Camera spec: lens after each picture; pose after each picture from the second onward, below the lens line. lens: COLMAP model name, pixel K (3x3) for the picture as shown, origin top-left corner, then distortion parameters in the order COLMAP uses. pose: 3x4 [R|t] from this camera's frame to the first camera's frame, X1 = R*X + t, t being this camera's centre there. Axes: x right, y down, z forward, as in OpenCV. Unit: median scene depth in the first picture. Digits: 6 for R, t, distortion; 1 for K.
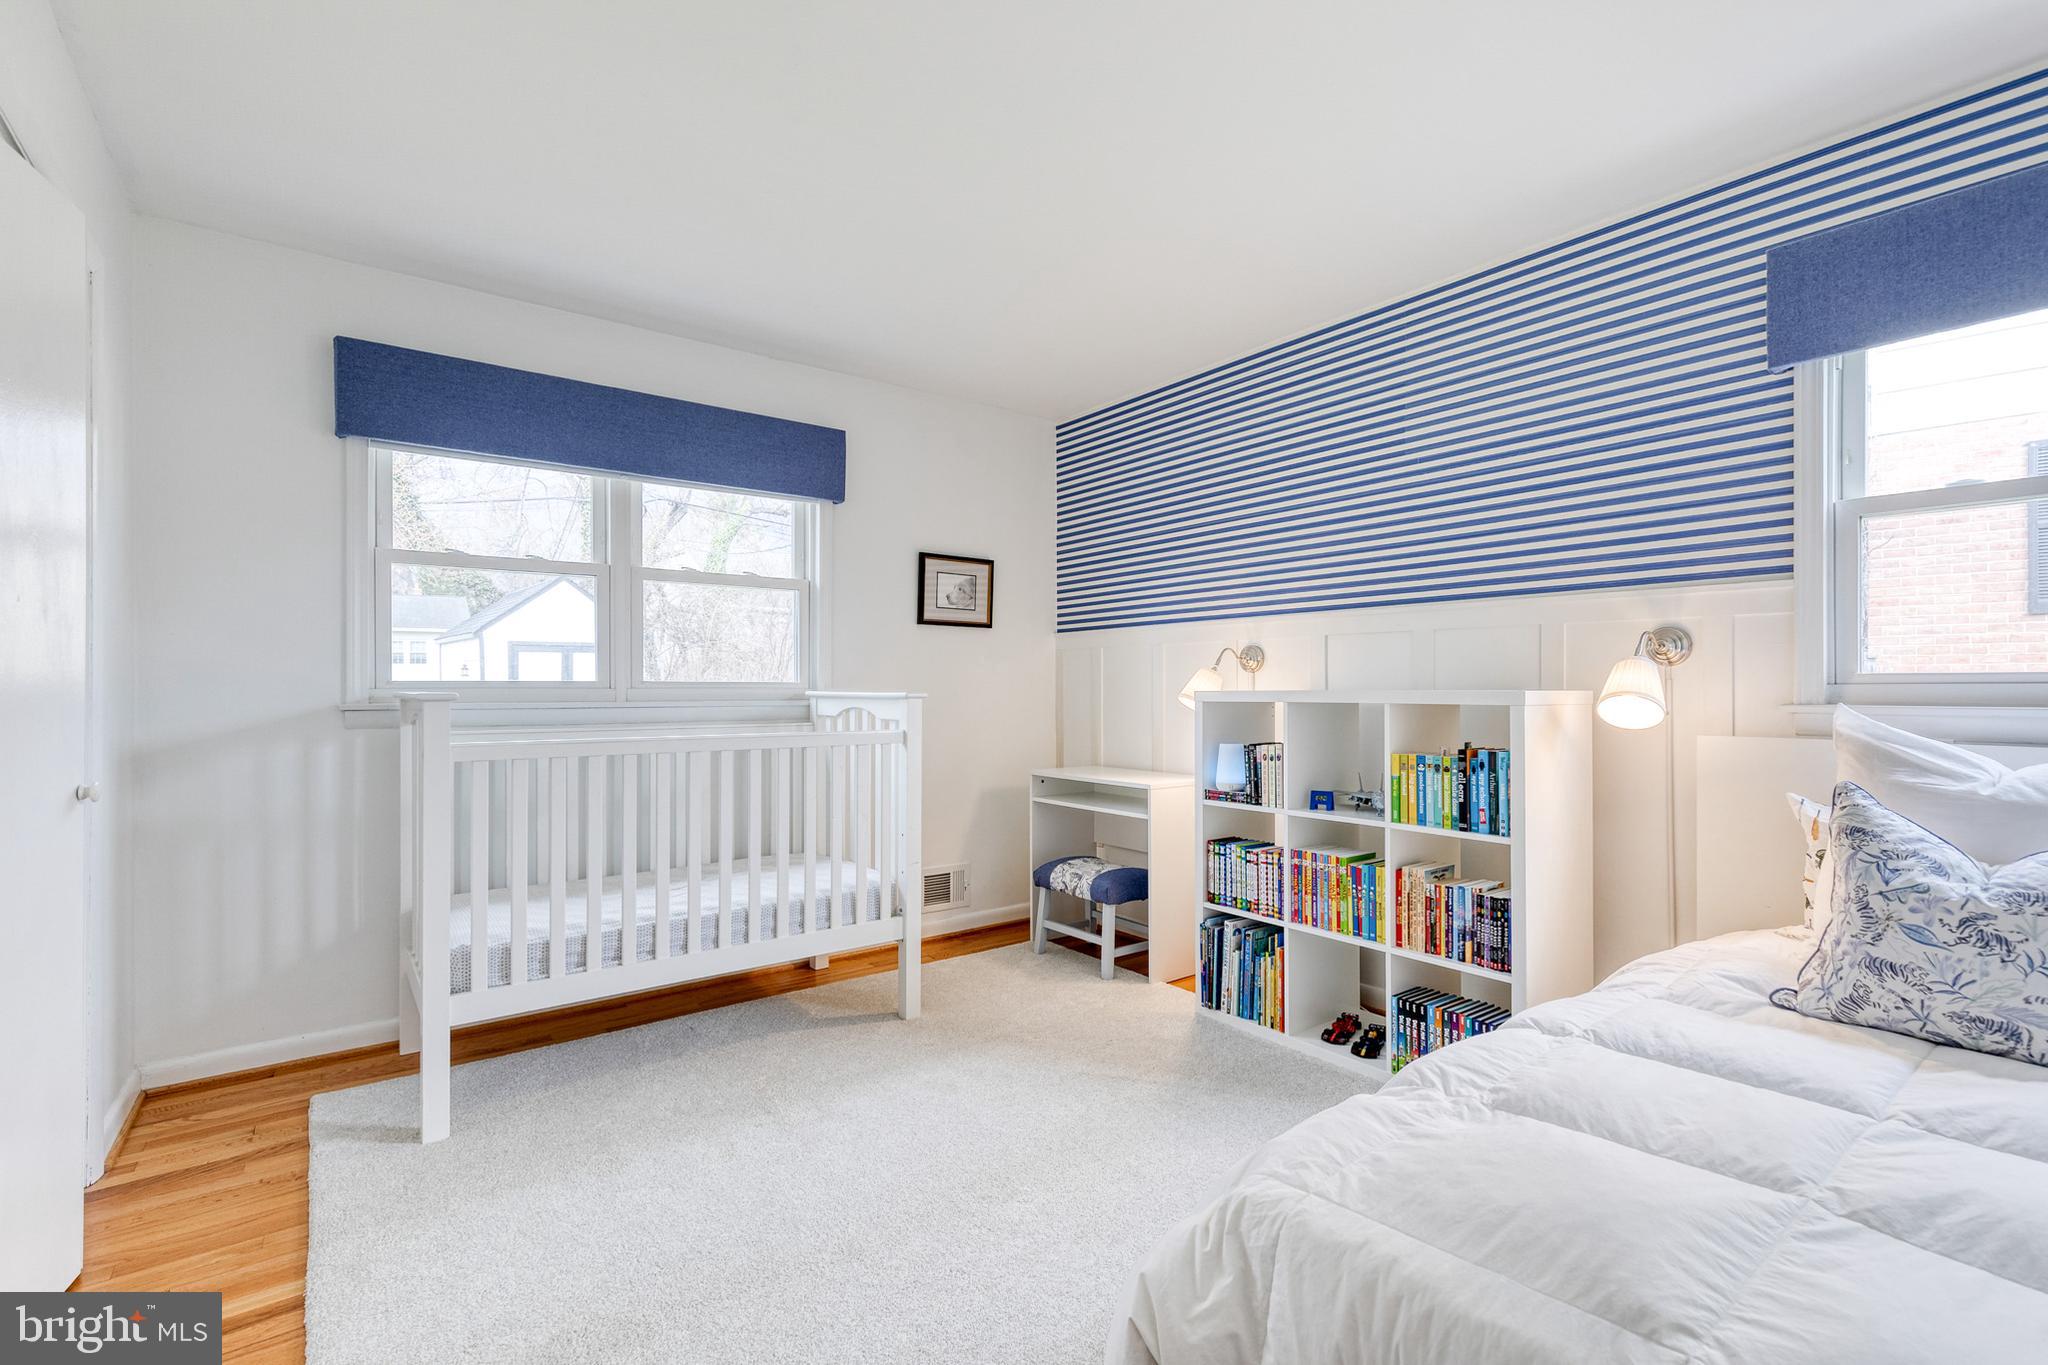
lens RADIAL K [[925.9, 0, 1020.4], [0, 925.9, 685.8], [0, 0, 1]] dist [0.007467, -0.001525]
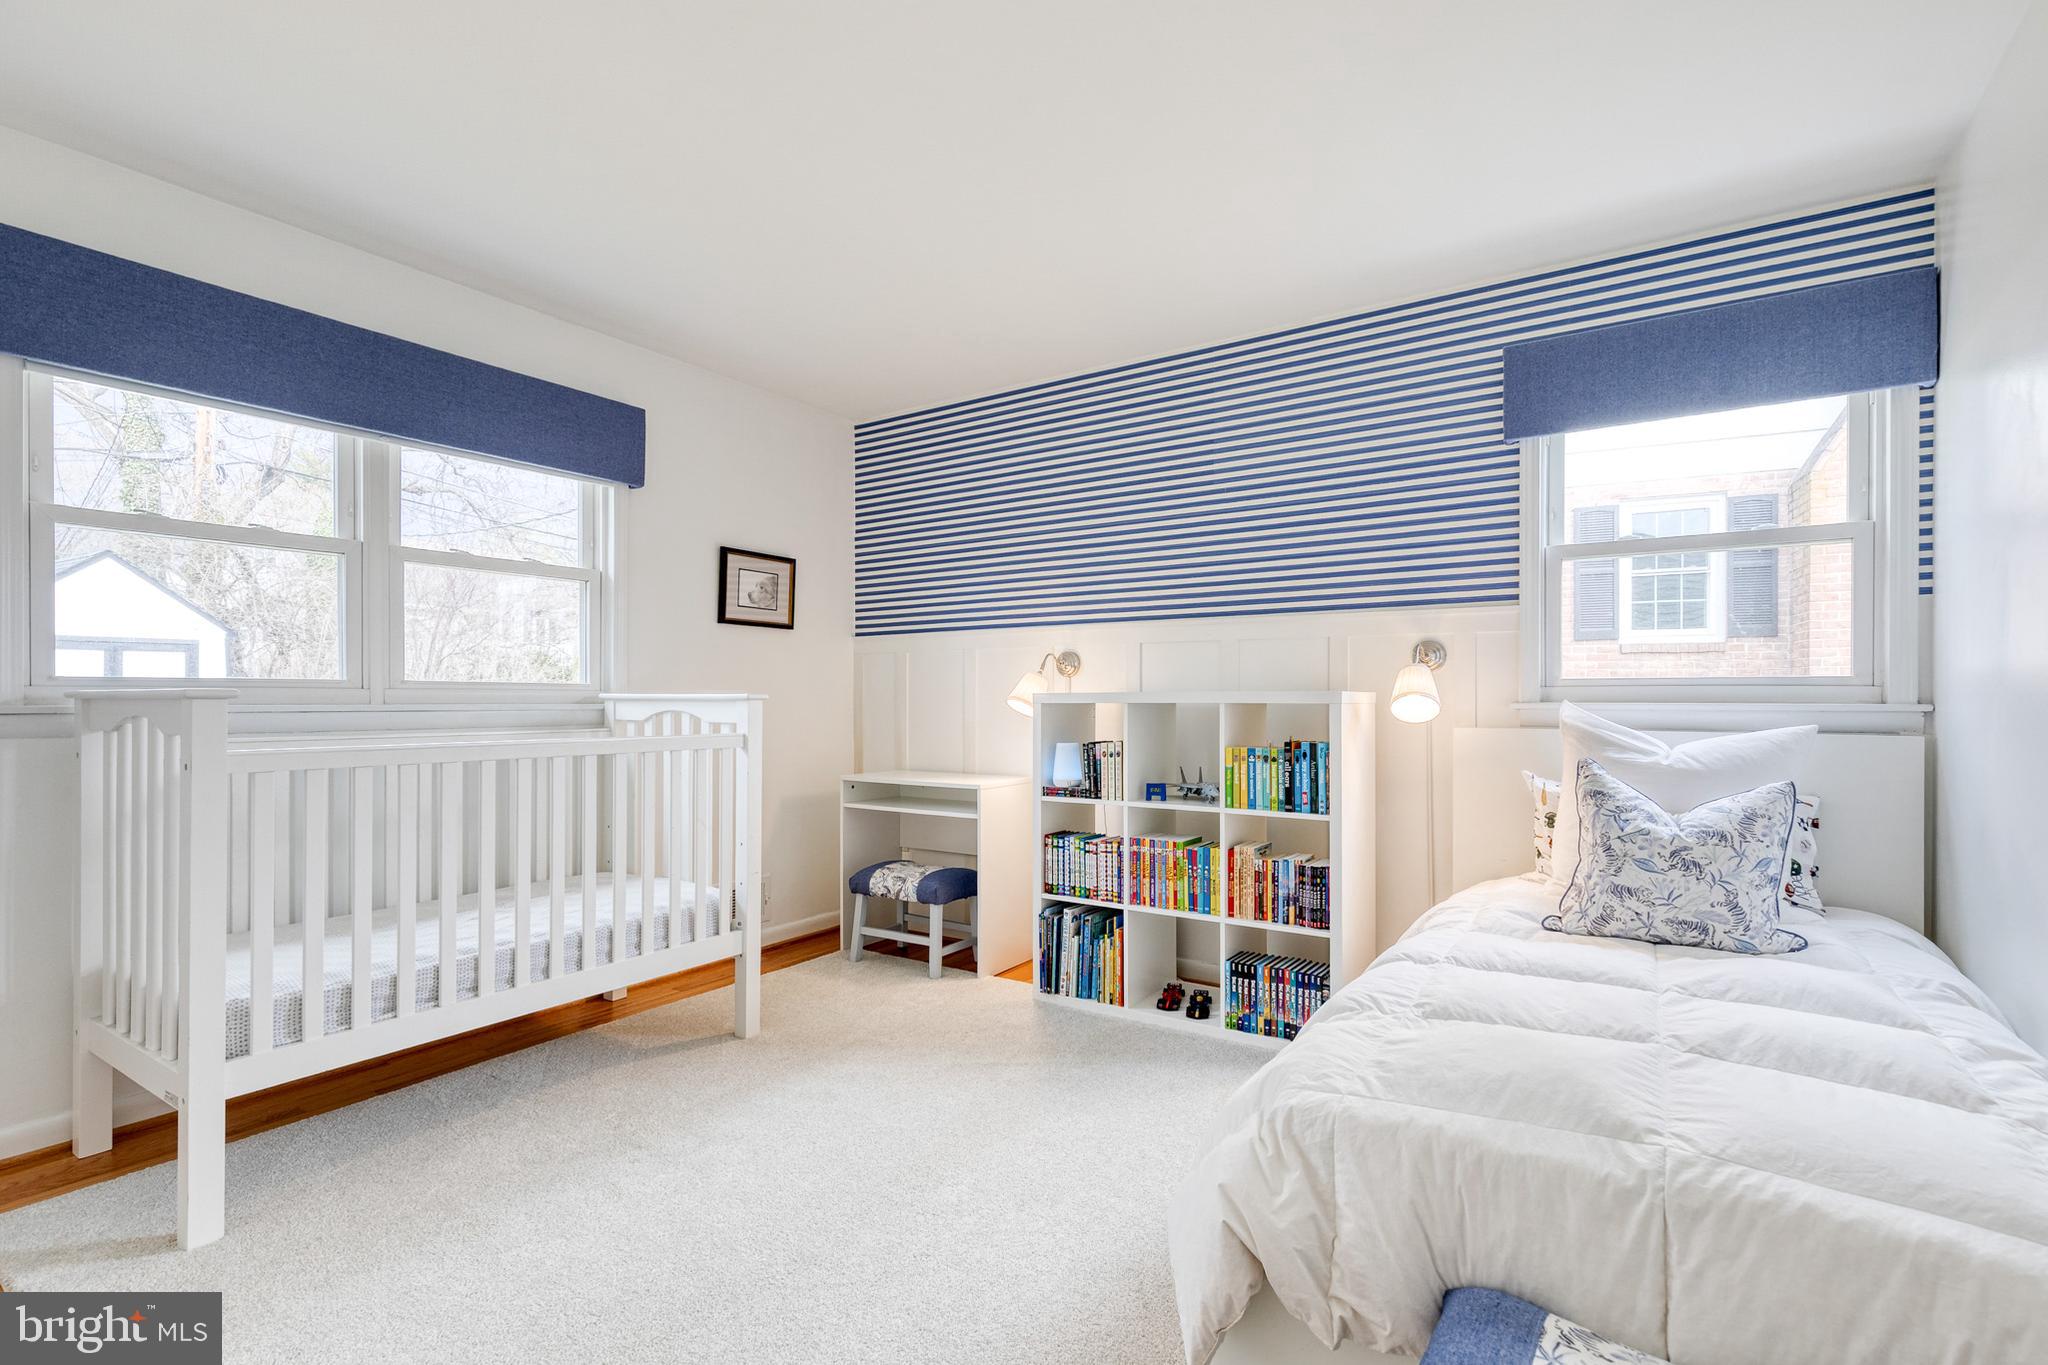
lens RADIAL K [[925.9, 0, 1075.3], [0, 925.9, 695.8], [0, 0, 1]] dist [0.007467, -0.001525]
pose [[0.944702, 0.001631, 0.327925, -0.150128], [-0.002325, 0.999996, 0.001724, 0.008884], [-0.327921, -0.002392, 0.944702, -0.009905]]
